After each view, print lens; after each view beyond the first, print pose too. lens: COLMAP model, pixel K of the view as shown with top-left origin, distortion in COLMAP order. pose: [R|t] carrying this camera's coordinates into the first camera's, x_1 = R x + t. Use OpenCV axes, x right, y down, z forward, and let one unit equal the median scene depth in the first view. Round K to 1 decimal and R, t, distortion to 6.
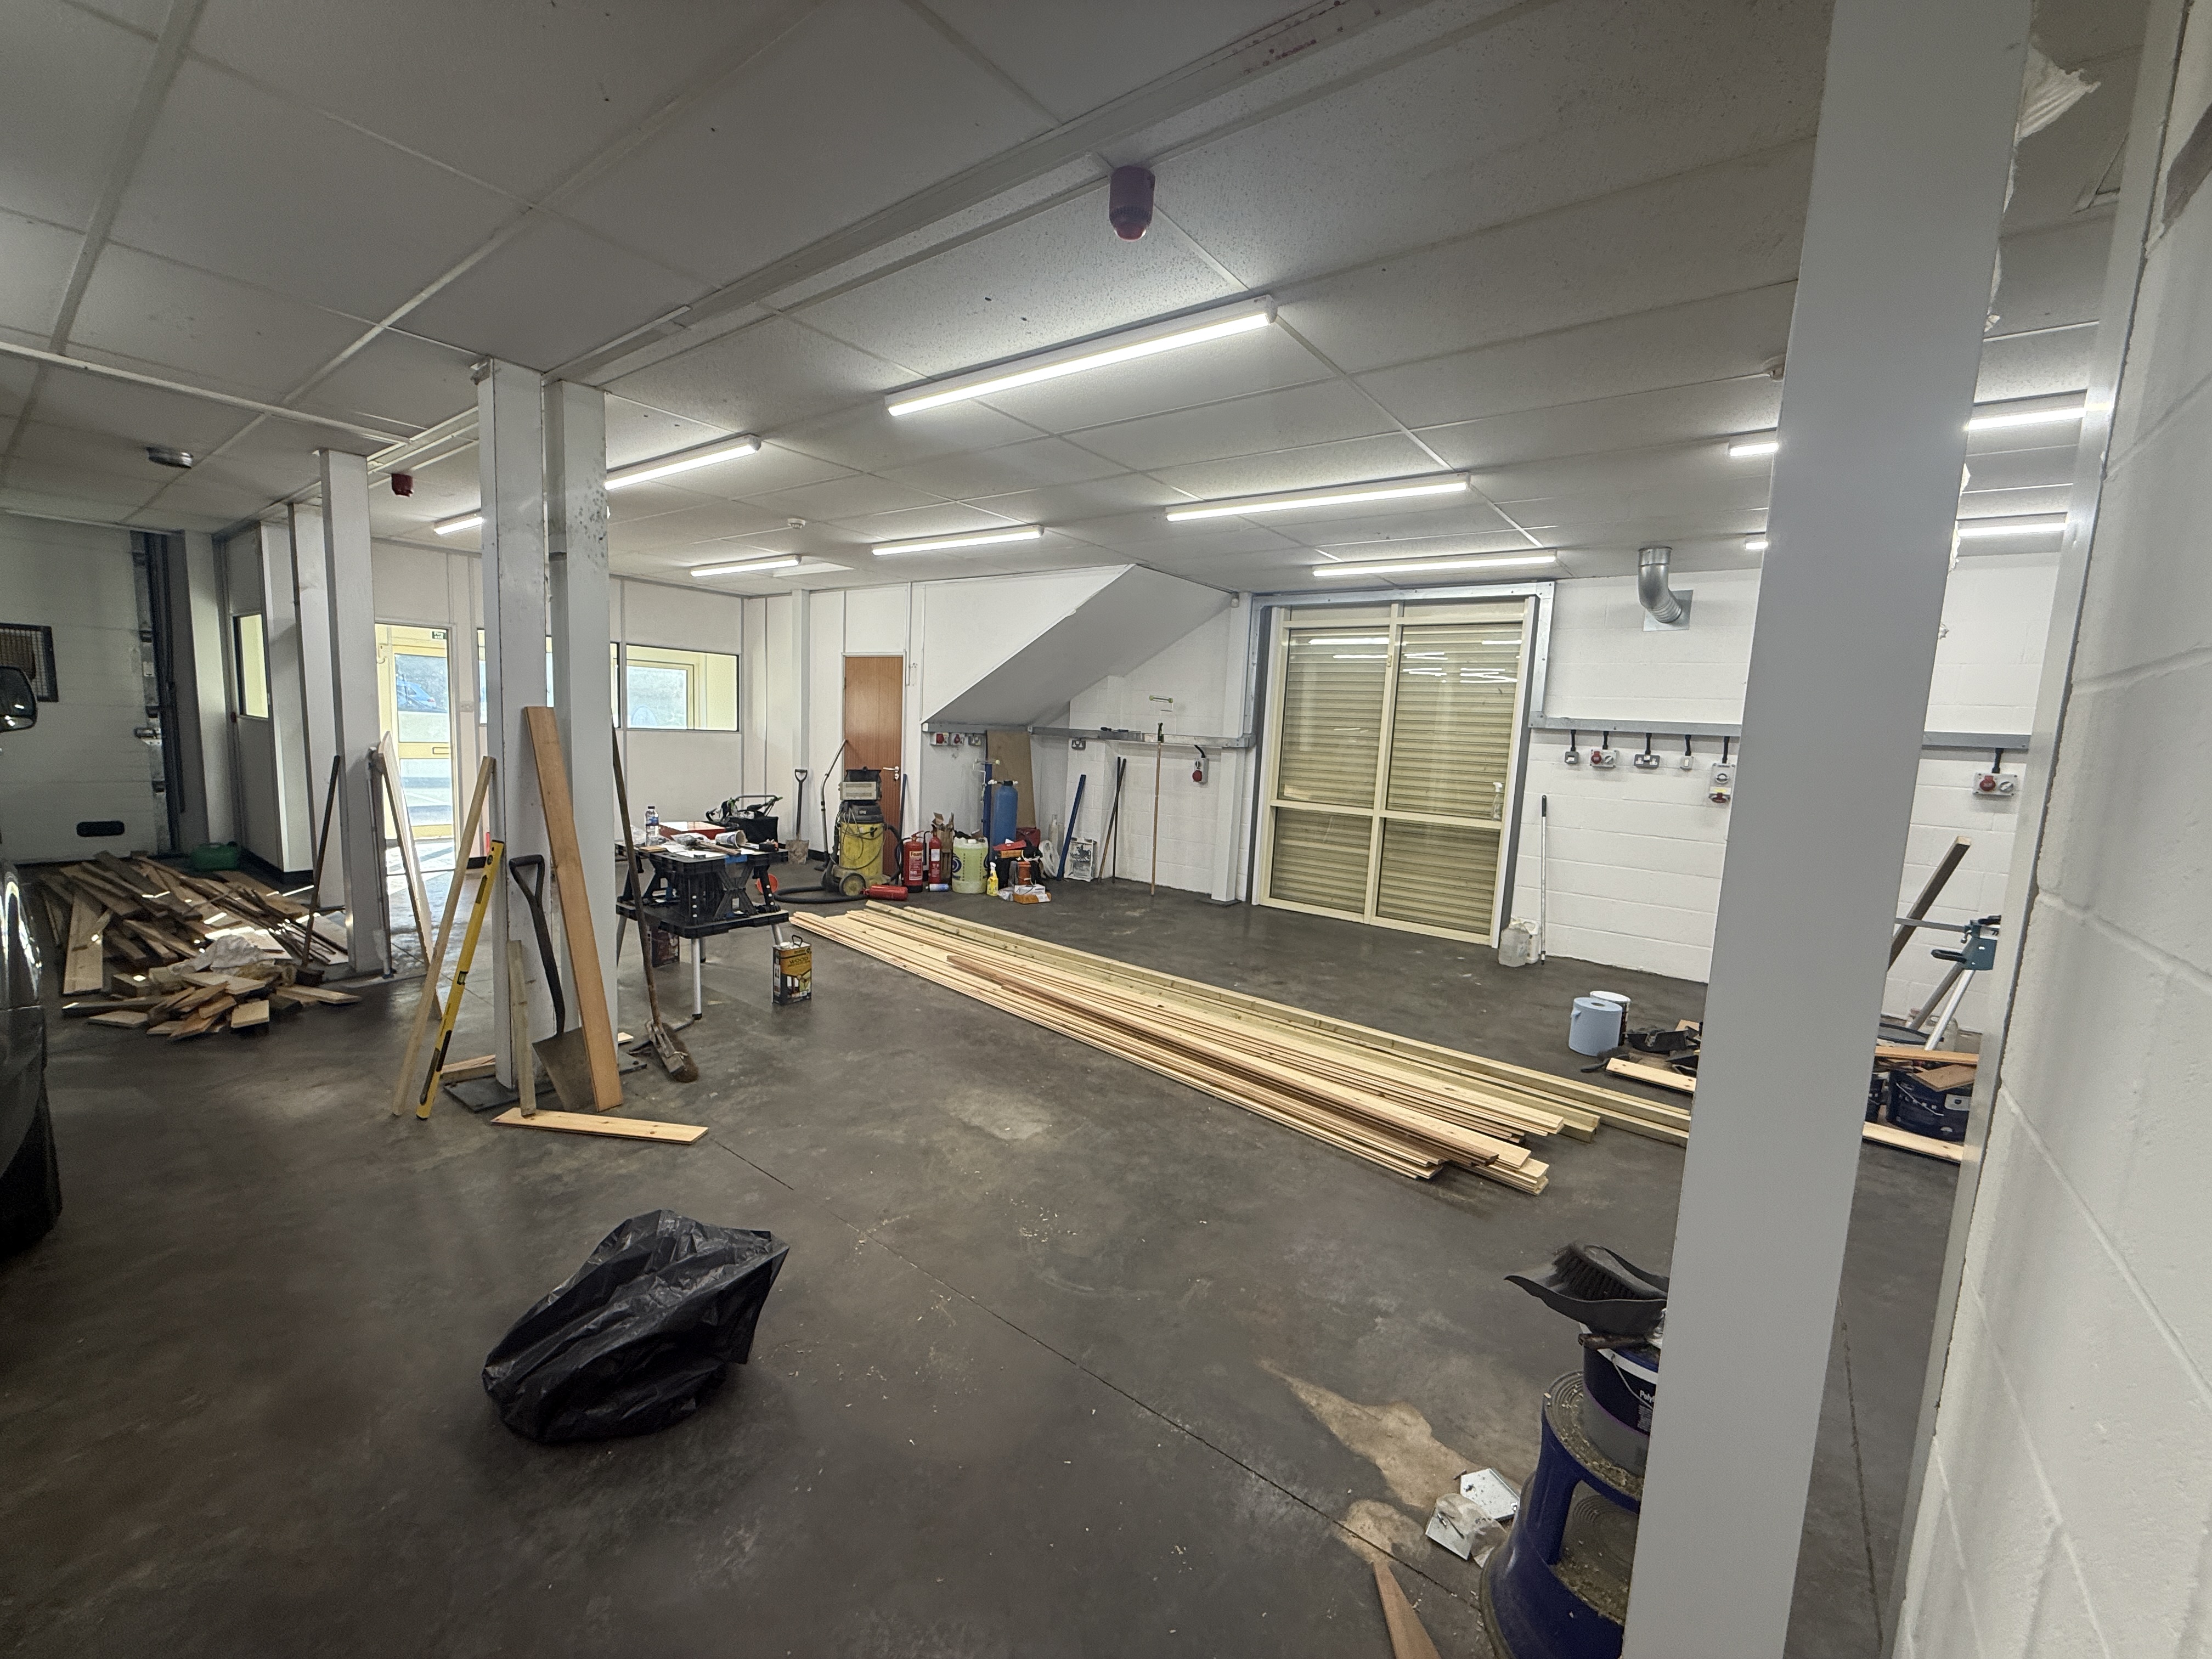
lens RADIAL K [[870.7, 0, 1106.0], [0, 870.7, 829.5], [0, 0, 1]] dist [-0.000069, 0.000014]
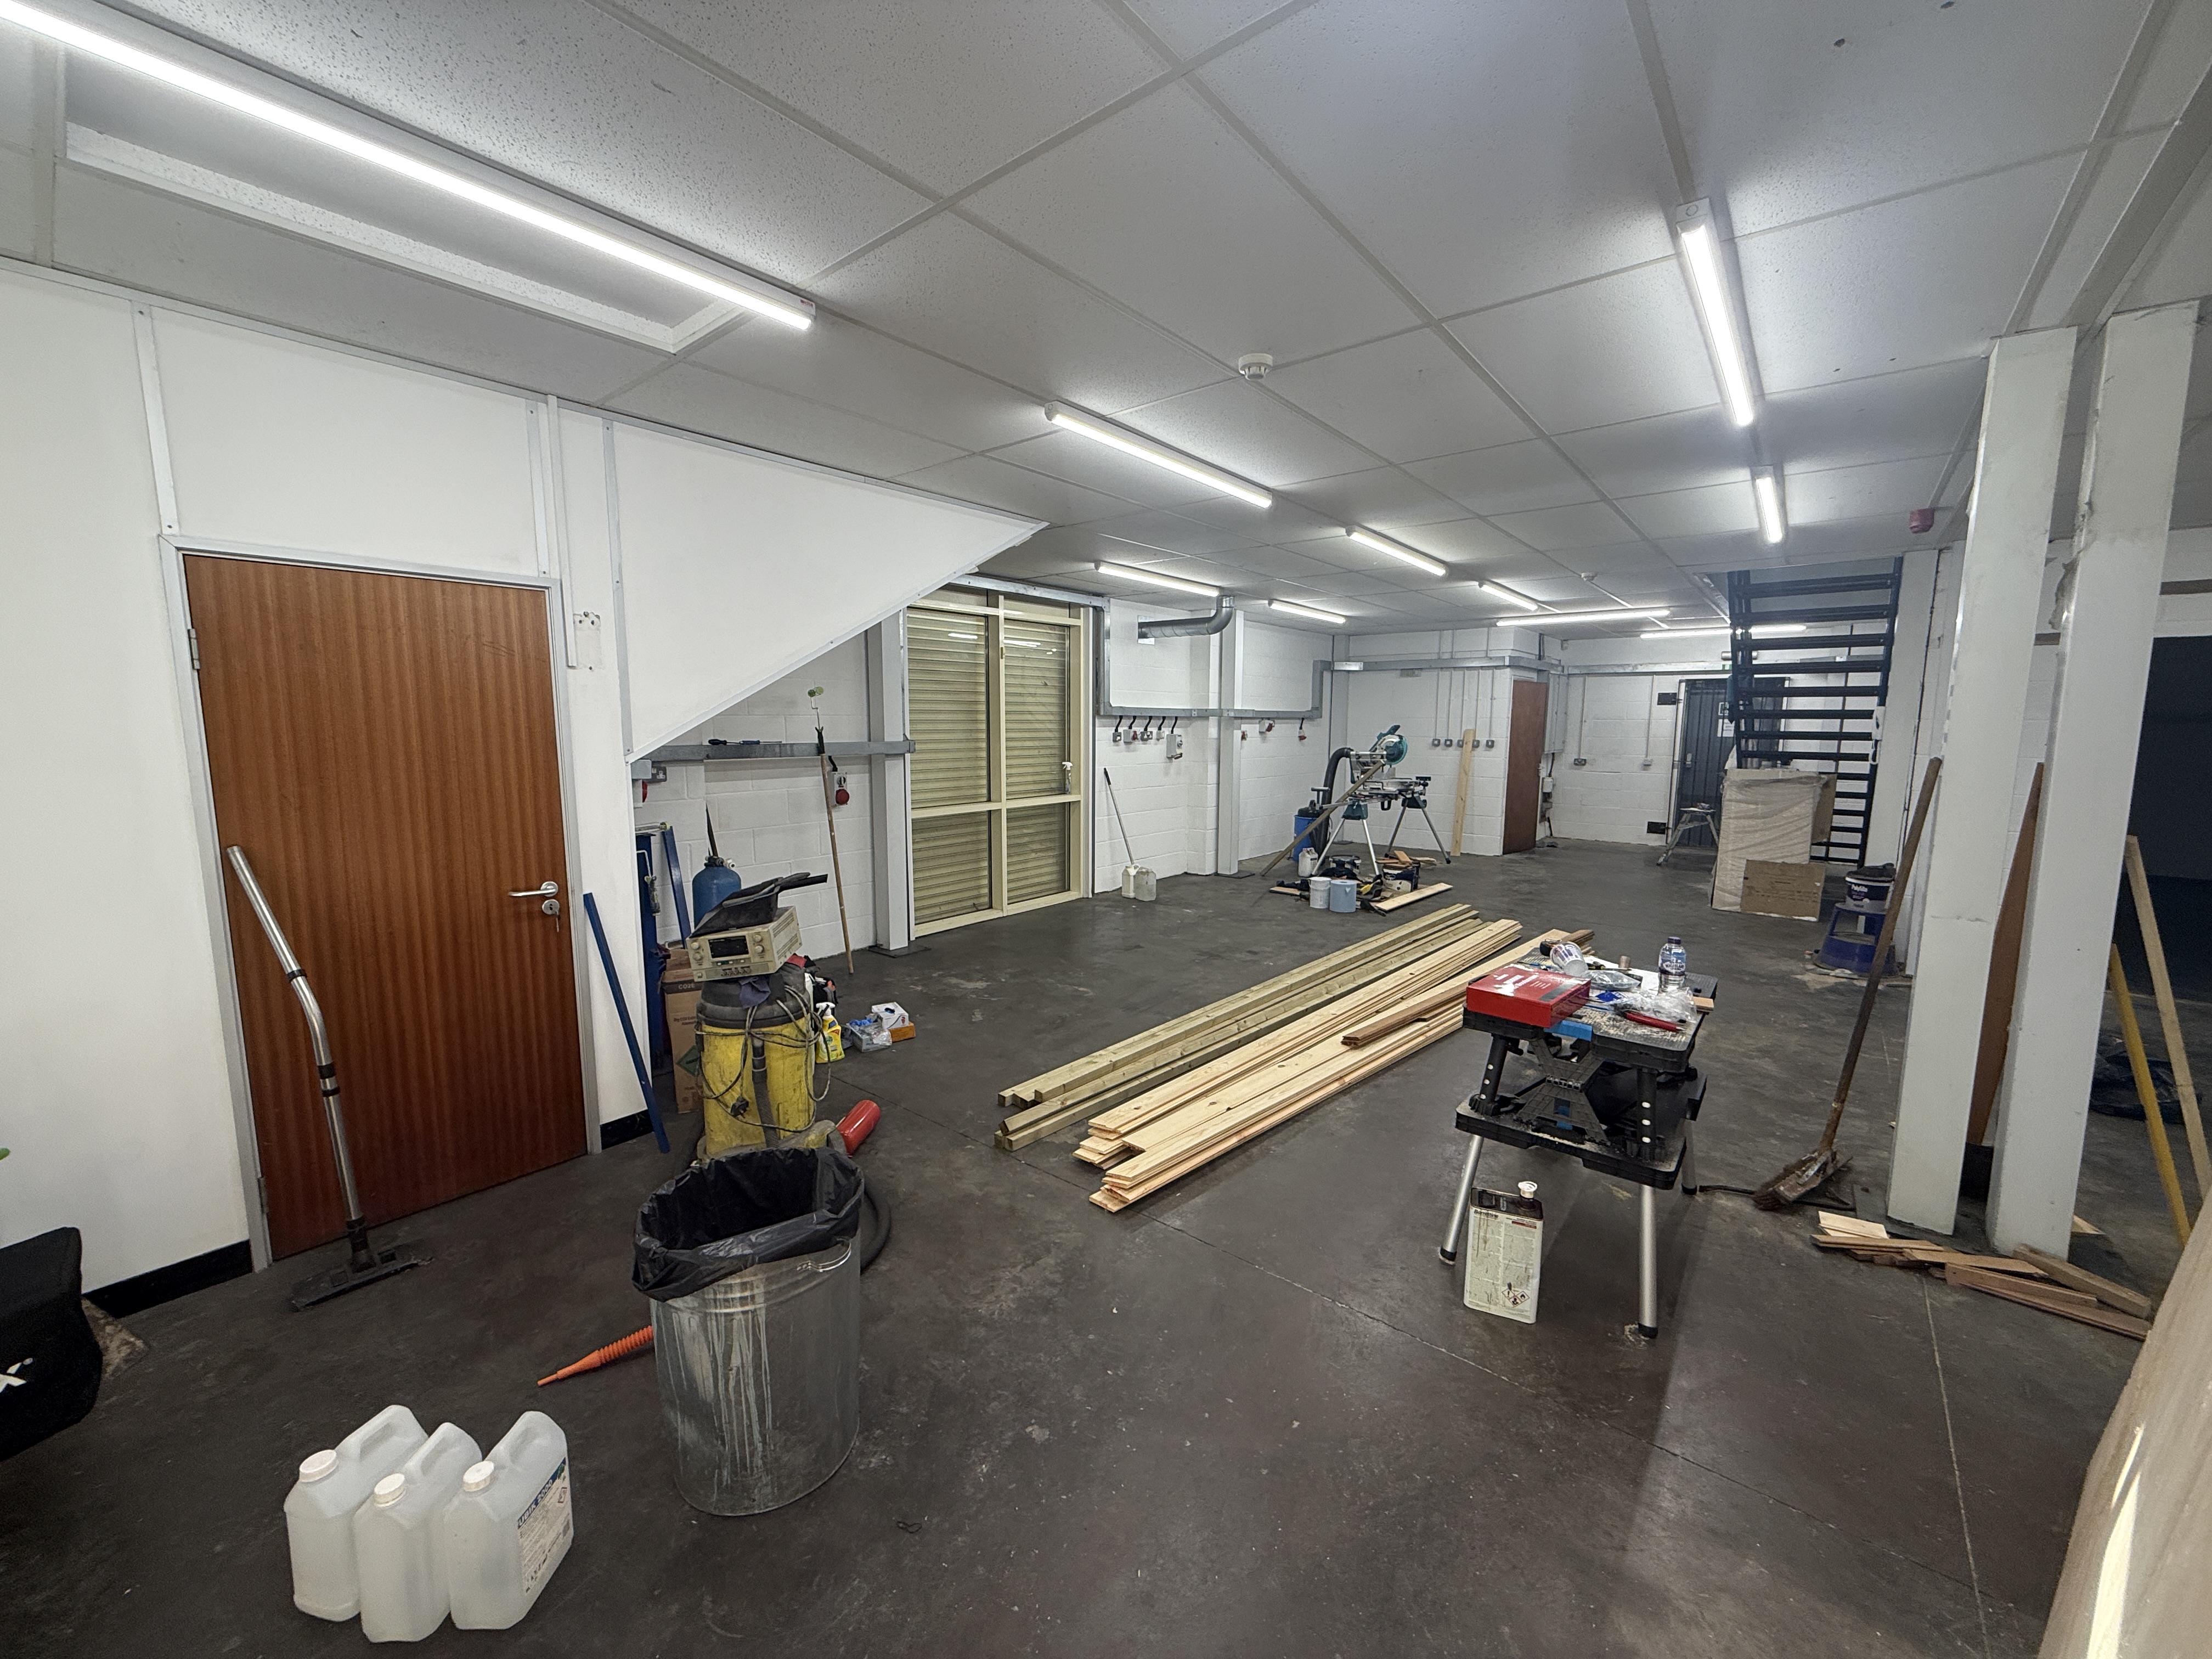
lens RADIAL K [[877.1, 0, 1106.0], [0, 877.1, 829.5], [0, 0, 1]] dist [0.001252, 0.000108]
pose [[0.044854, -0.171806, 0.984109, -0.689811], [0.124311, 0.978404, 0.165145, -0.146250], [-0.991229, 0.114928, 0.065243, 0.843024]]
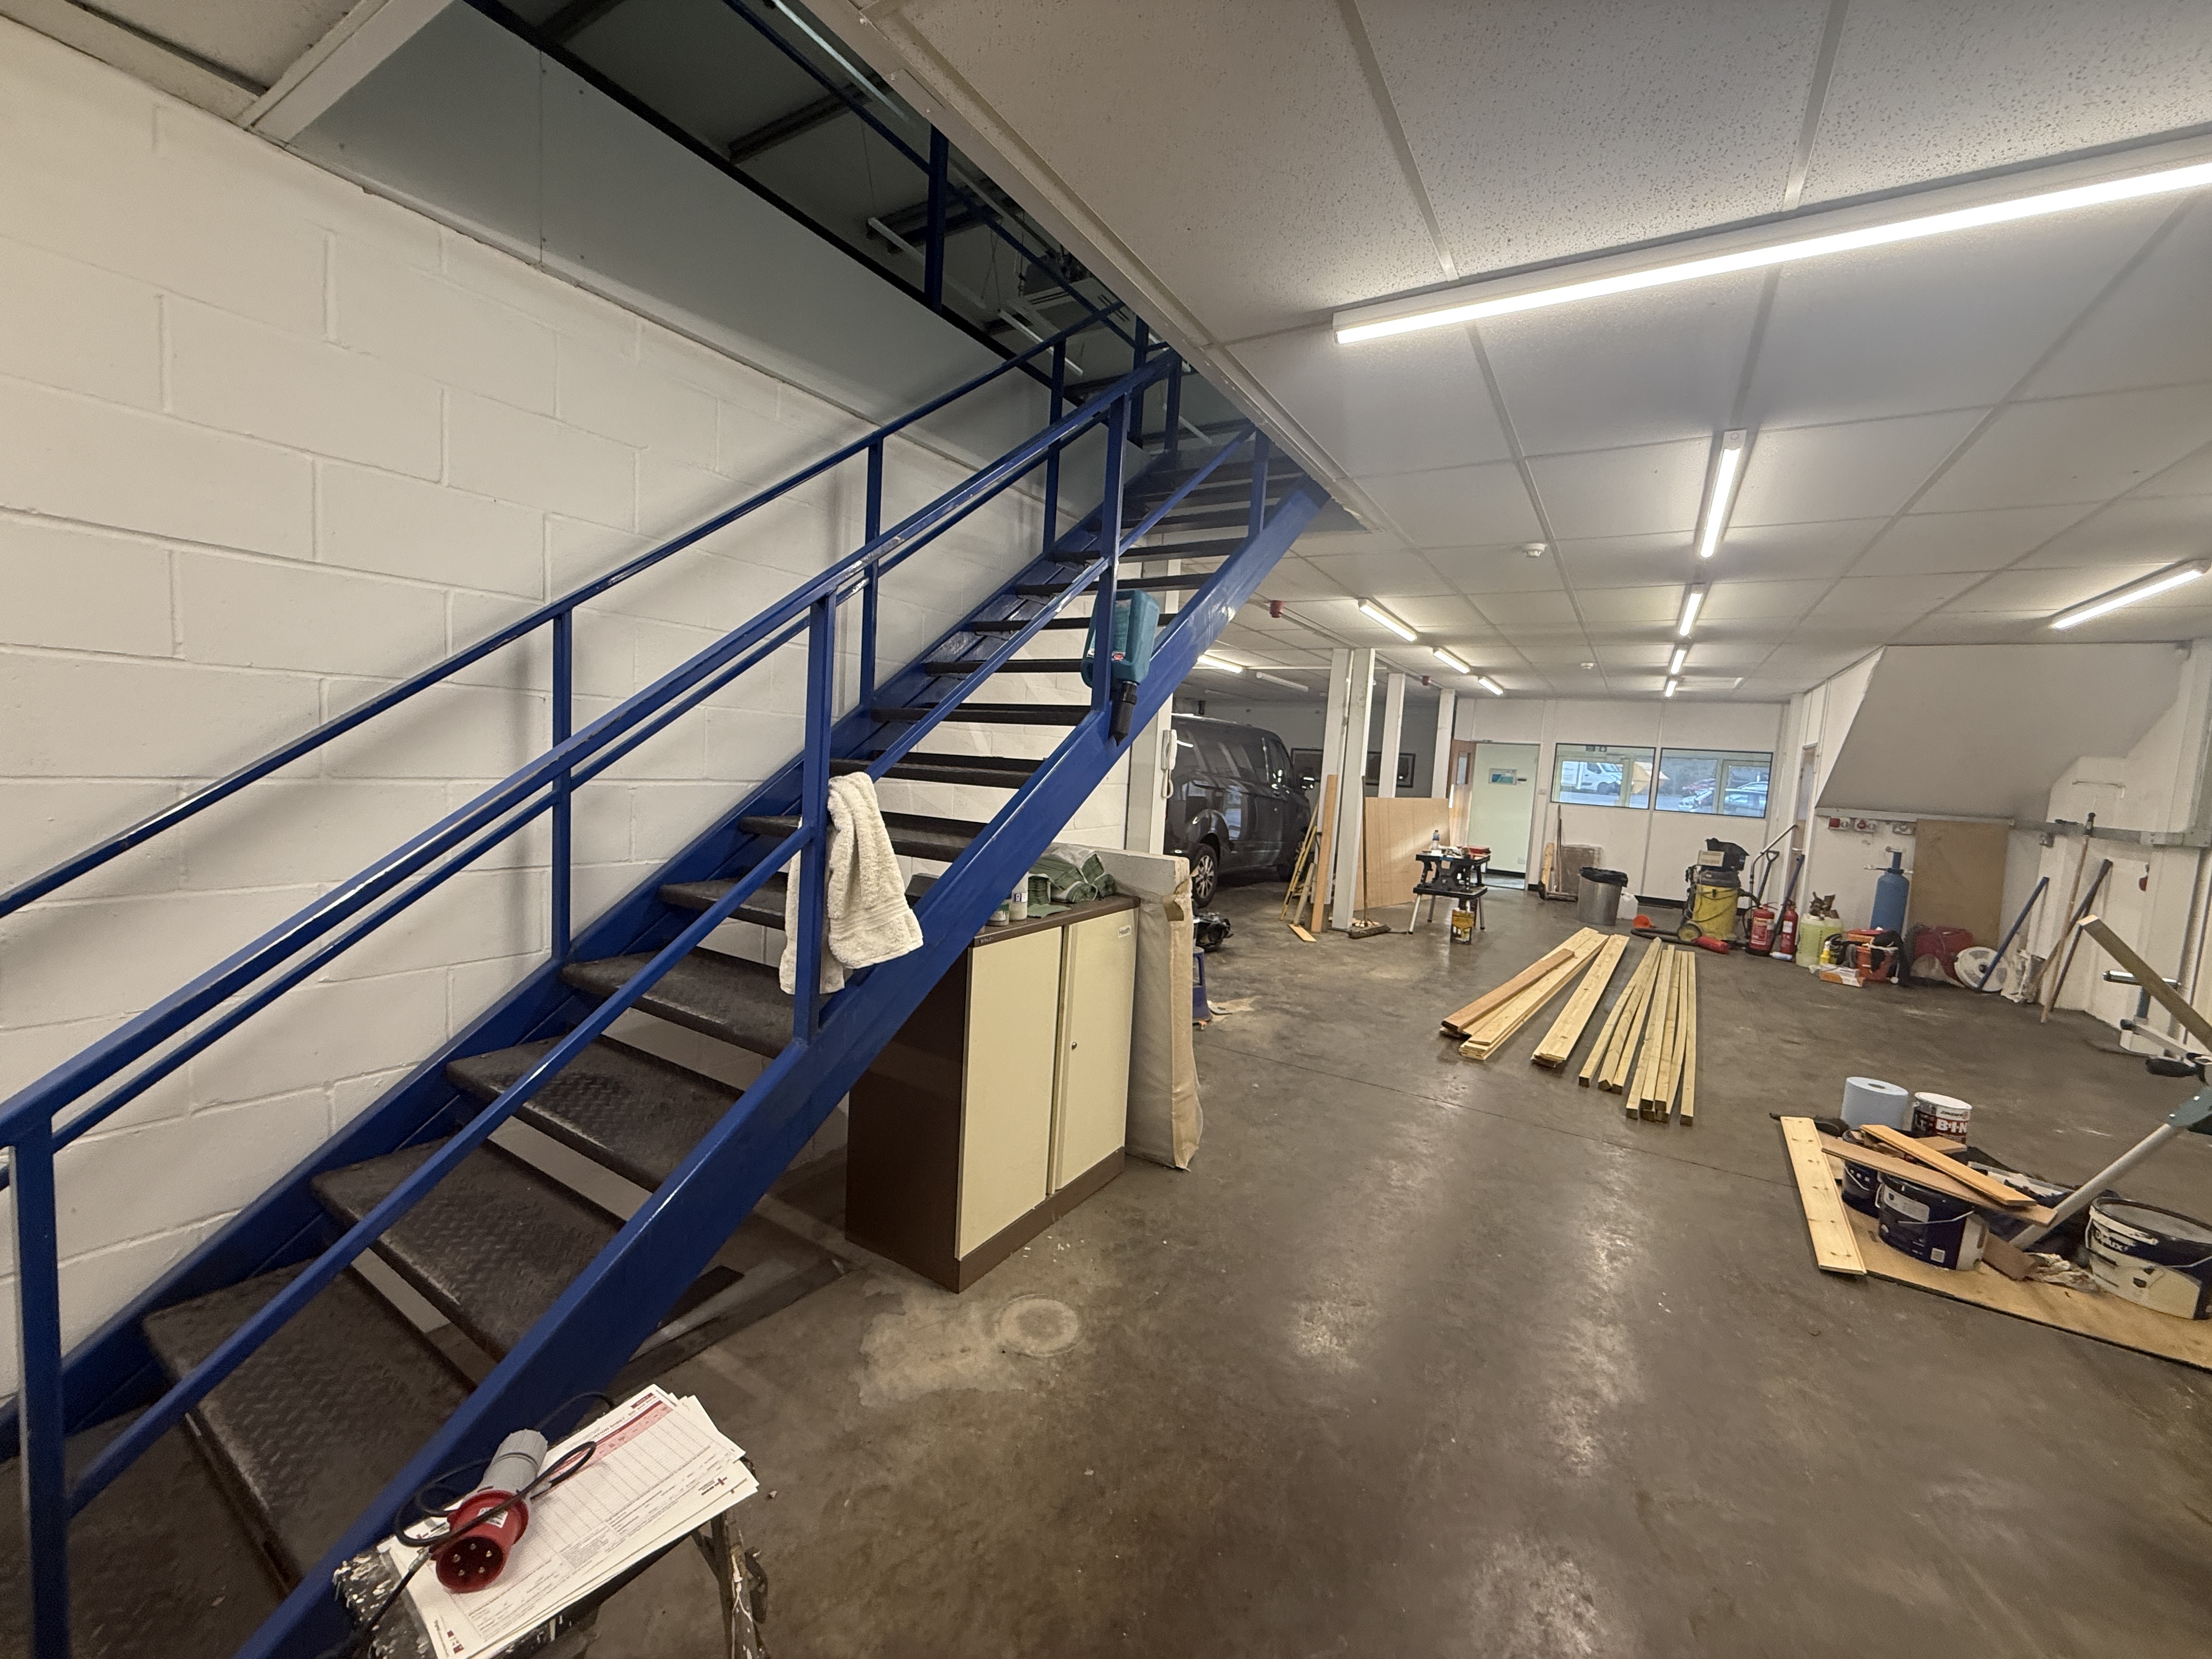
lens RADIAL K [[877.1, 0, 1106.0], [0, 877.1, 829.5], [0, 0, 1]] dist [0.001252, 0.000108]
pose [[0.100129, 0.041522, -0.994108, 0.870219], [-0.170967, 0.984986, 0.023921, 0.031752], [0.980176, 0.167564, 0.105725, 0.041756]]
